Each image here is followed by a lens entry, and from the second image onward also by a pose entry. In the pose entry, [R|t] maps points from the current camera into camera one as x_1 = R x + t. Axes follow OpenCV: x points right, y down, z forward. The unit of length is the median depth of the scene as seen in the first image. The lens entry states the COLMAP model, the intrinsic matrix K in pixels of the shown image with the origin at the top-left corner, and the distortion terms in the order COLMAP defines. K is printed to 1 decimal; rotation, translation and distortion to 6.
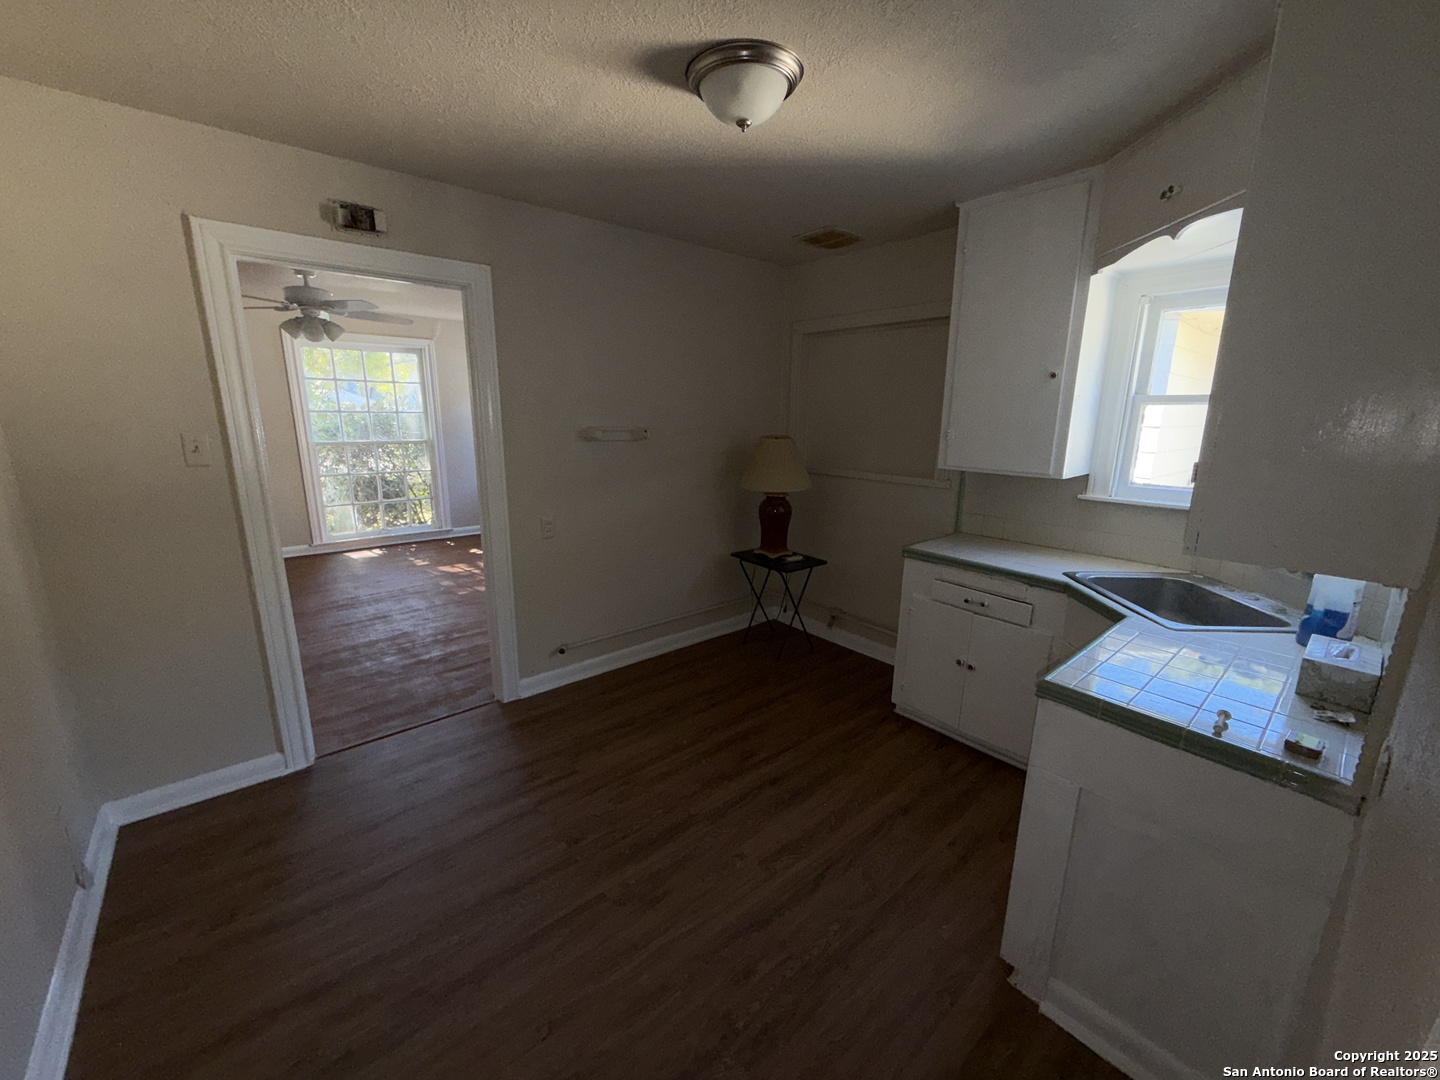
lens RADIAL K [[574.8, 0, 715.1], [0, 574.8, 543.3], [0, 0, 1]] dist [-0.000676, 0.000111]
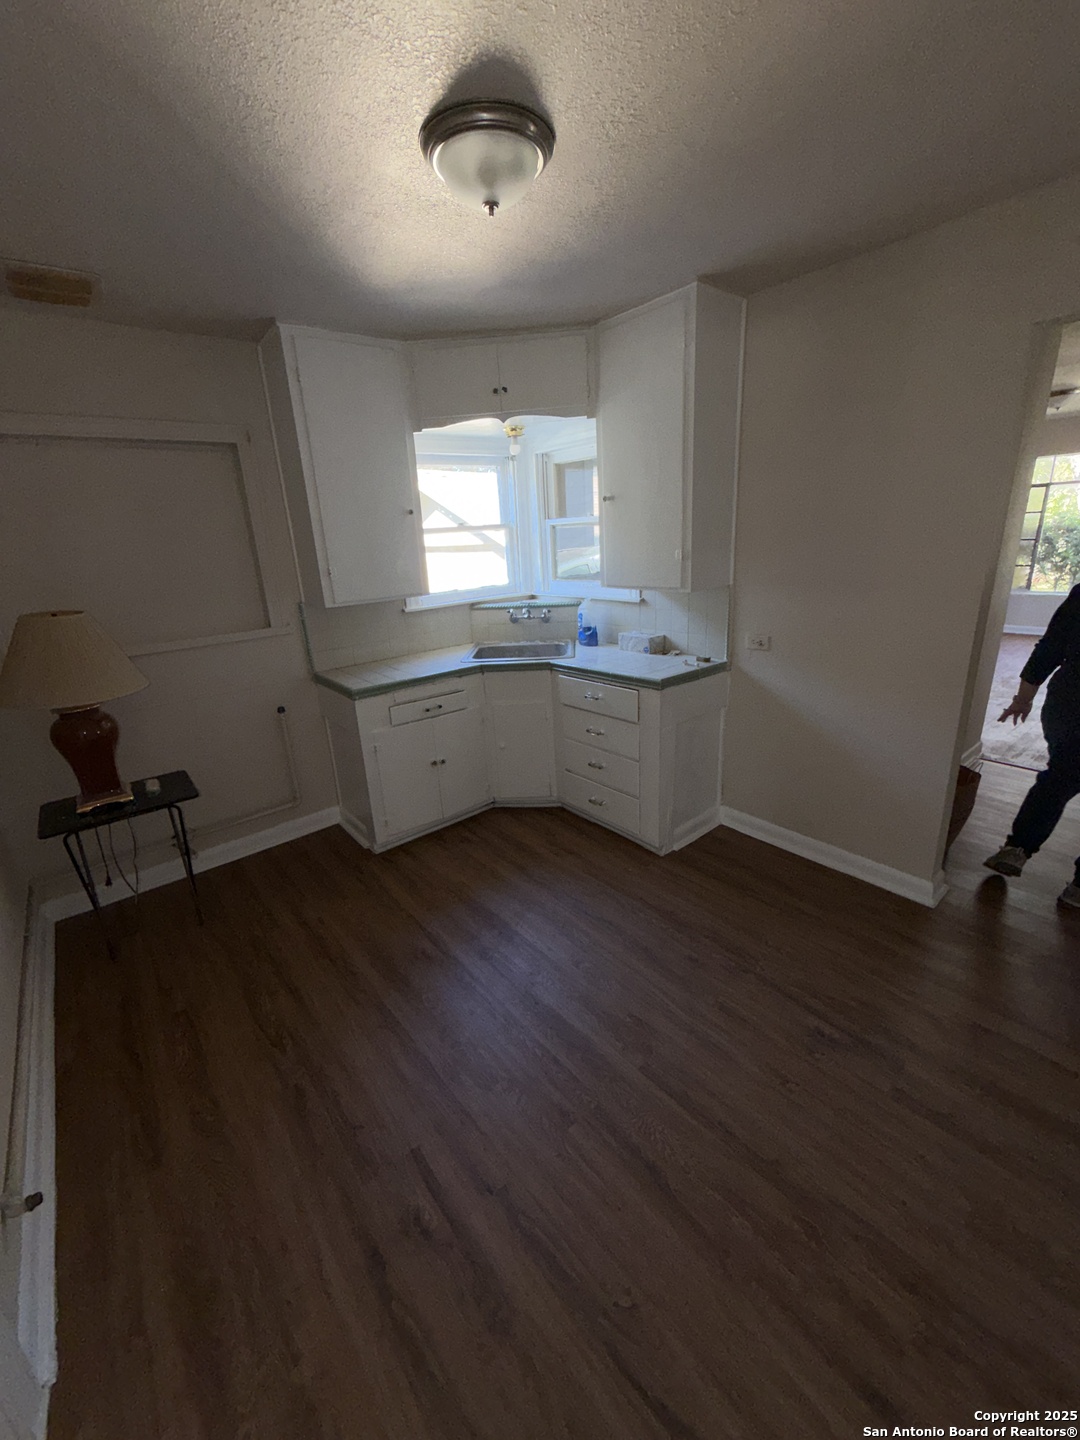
lens RADIAL K [[574.8, 0, 538.4], [0, 574.8, 718.3], [0, 0, 1]] dist [-0.000676, 0.000111]
pose [[0.026120, -0.319895, 0.947093, -0.634348], [0.283717, 0.910830, 0.299822, -0.162780], [-0.958552, 0.260875, 0.114551, 0.638283]]
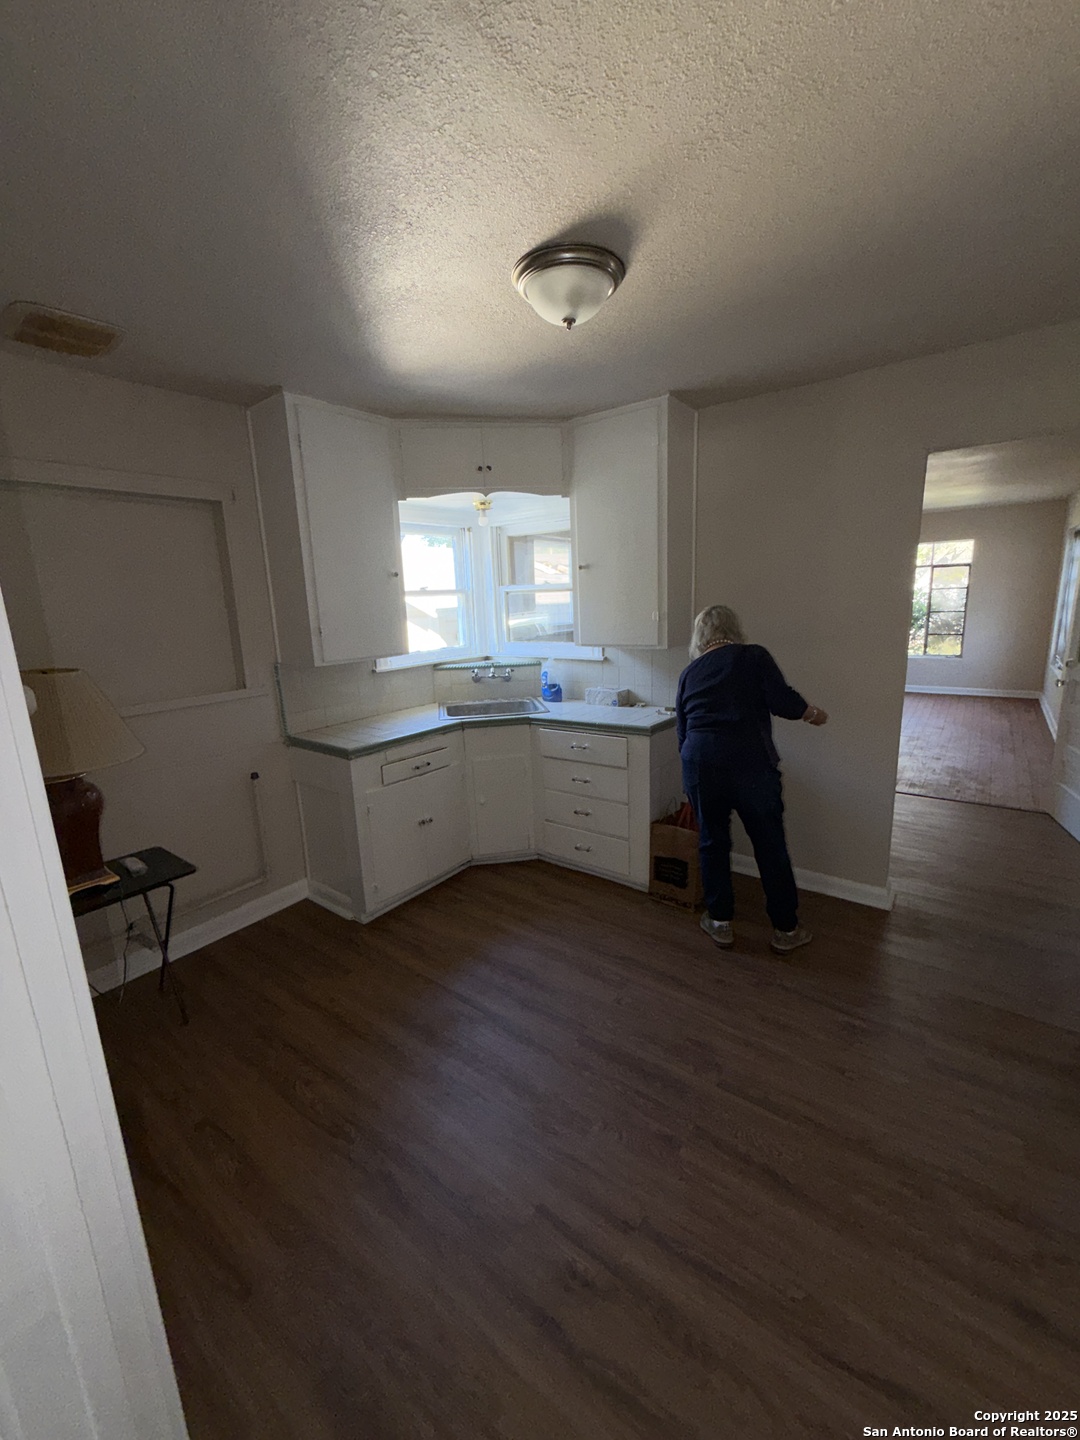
lens RADIAL K [[574.8, 0, 537.1], [0, 574.8, 718.2], [0, 0, 1]] dist [-0.000676, 0.000111]
pose [[-0.203893, -0.203269, 0.957658, -0.666325], [0.262002, 0.931196, 0.253434, -0.212675], [-0.943283, 0.302582, -0.136608, 0.873266]]
